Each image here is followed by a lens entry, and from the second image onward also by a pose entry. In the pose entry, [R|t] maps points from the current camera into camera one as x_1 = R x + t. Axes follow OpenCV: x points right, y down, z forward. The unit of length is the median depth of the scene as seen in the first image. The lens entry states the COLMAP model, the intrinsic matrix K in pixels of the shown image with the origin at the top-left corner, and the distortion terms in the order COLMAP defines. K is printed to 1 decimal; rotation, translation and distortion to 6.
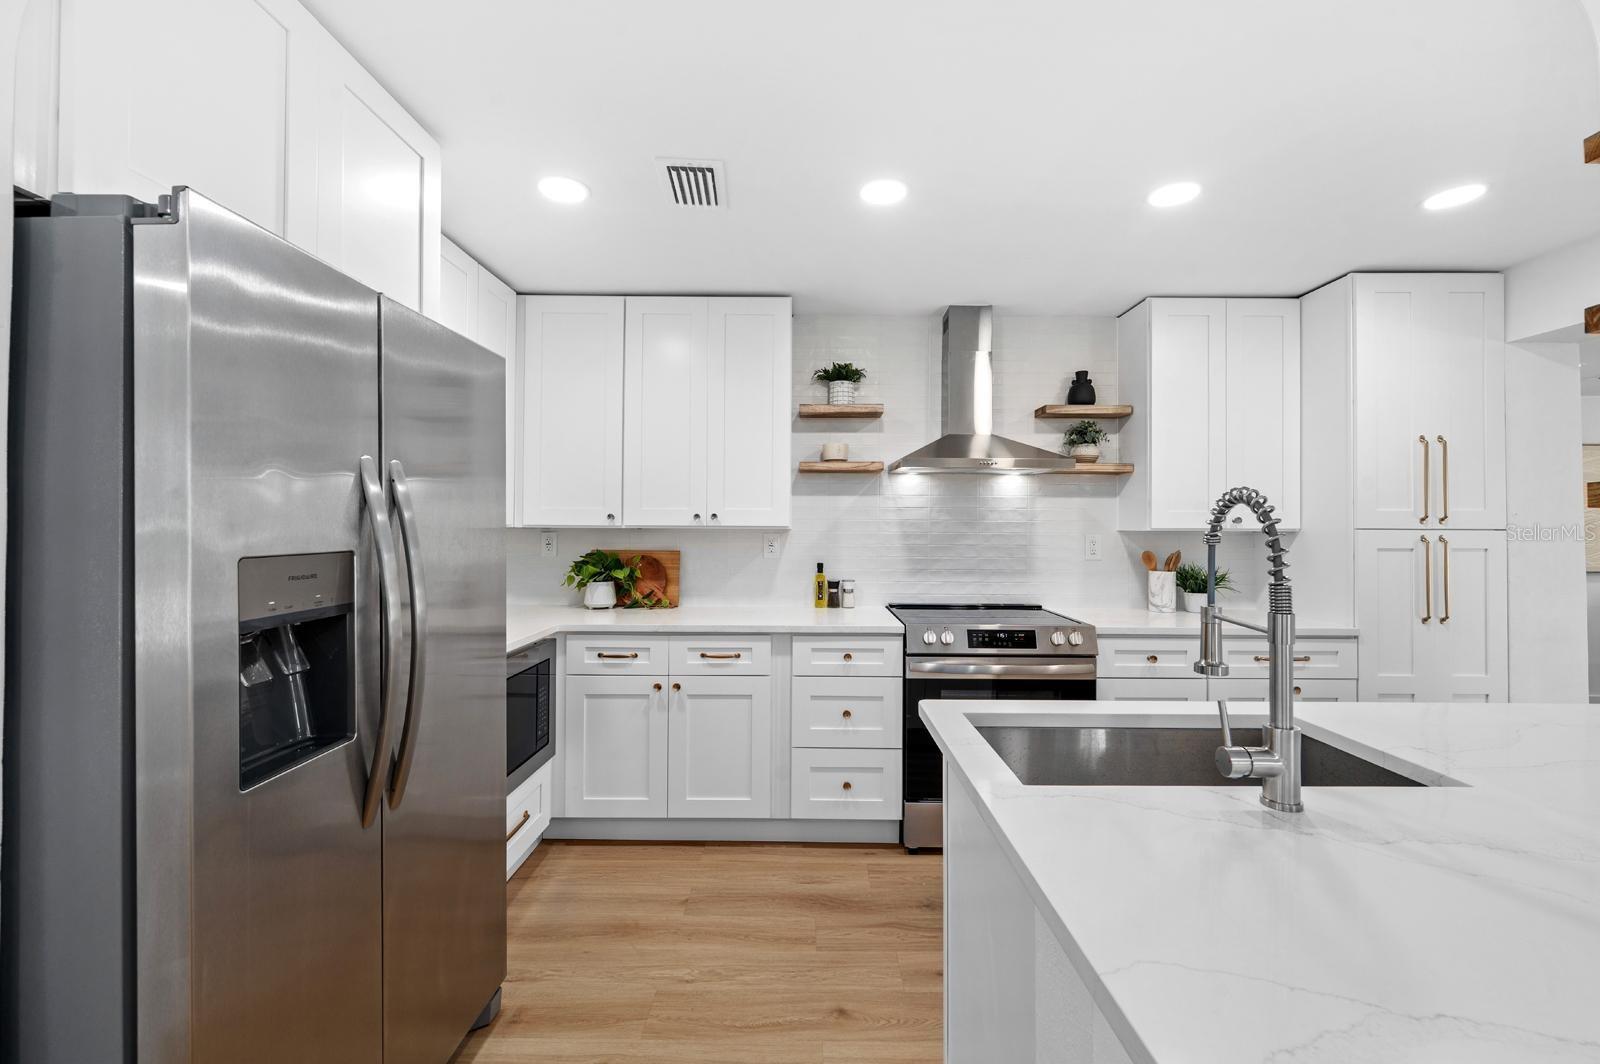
lens RADIAL K [[656.3, 0, 805.0], [0, 656.3, 522.9], [0, 0, 1]] dist [-0.001811, -0.000255]
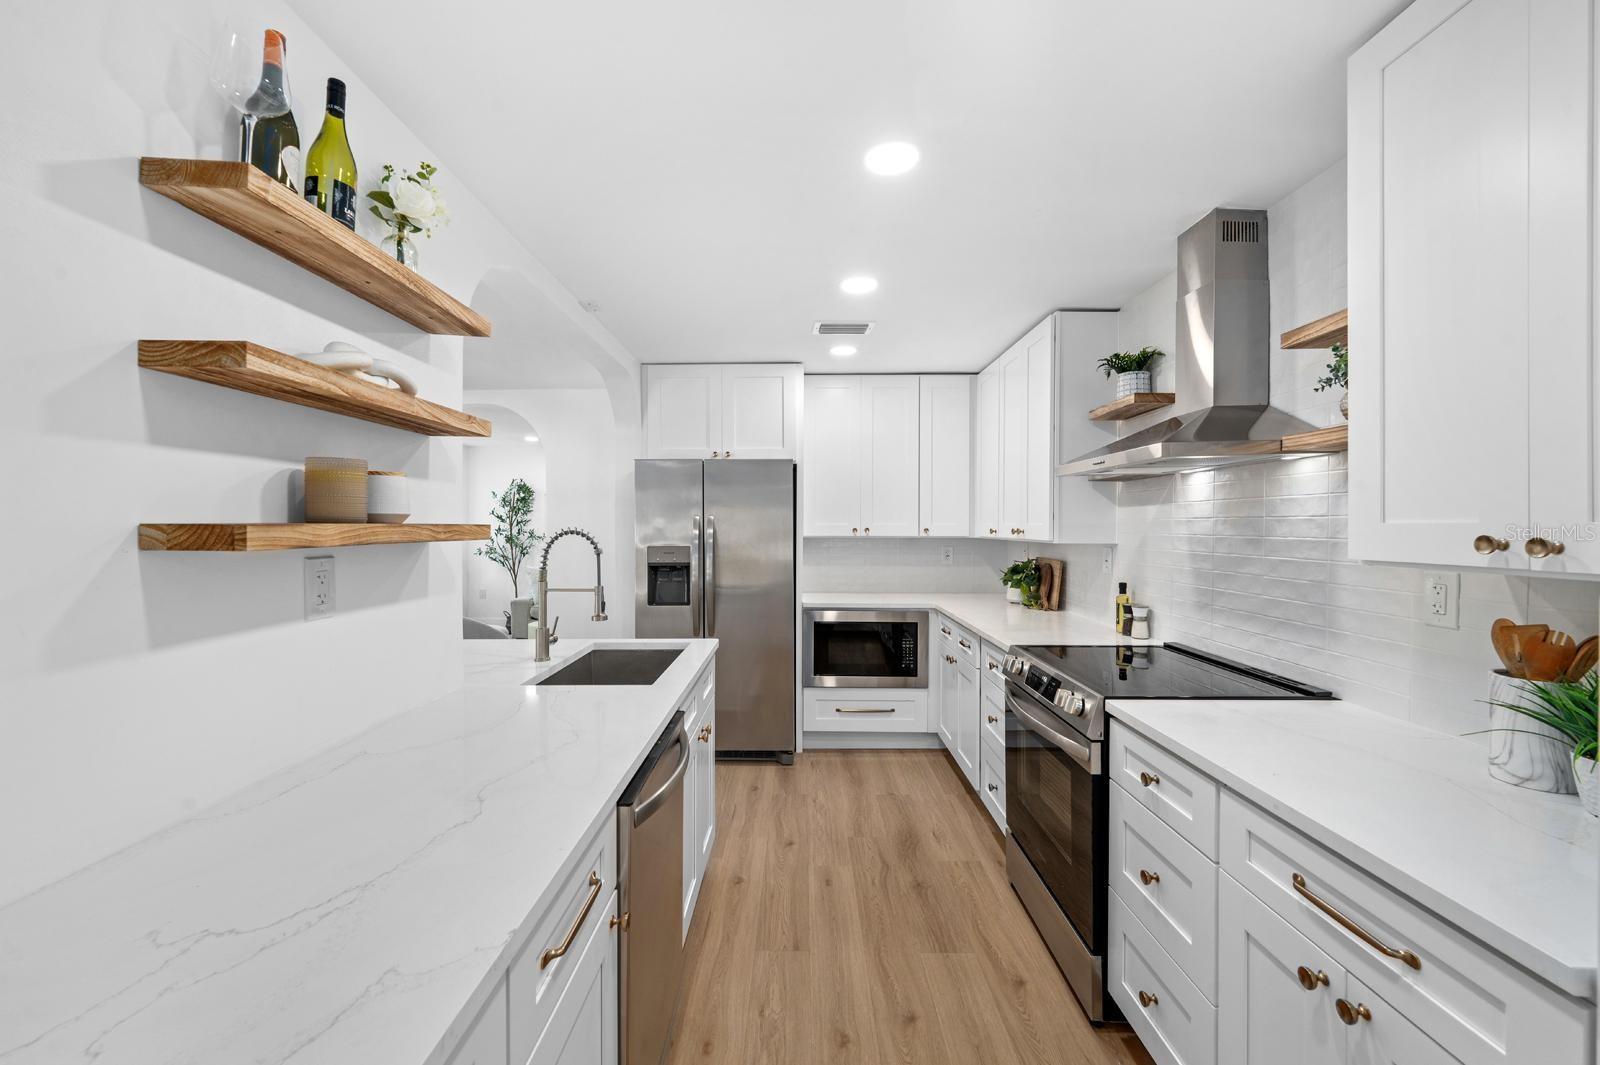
lens RADIAL K [[653.5, 0, 800.0], [0, 653.5, 532.5], [0, 0, 1]] dist [-0.000827, -0.000053]
pose [[-0.003131, 0.005460, -0.999980, 0.946198], [0.004326, 0.999976, 0.005447, -0.014076], [0.999986, -0.004309, -0.003154, 0.591613]]
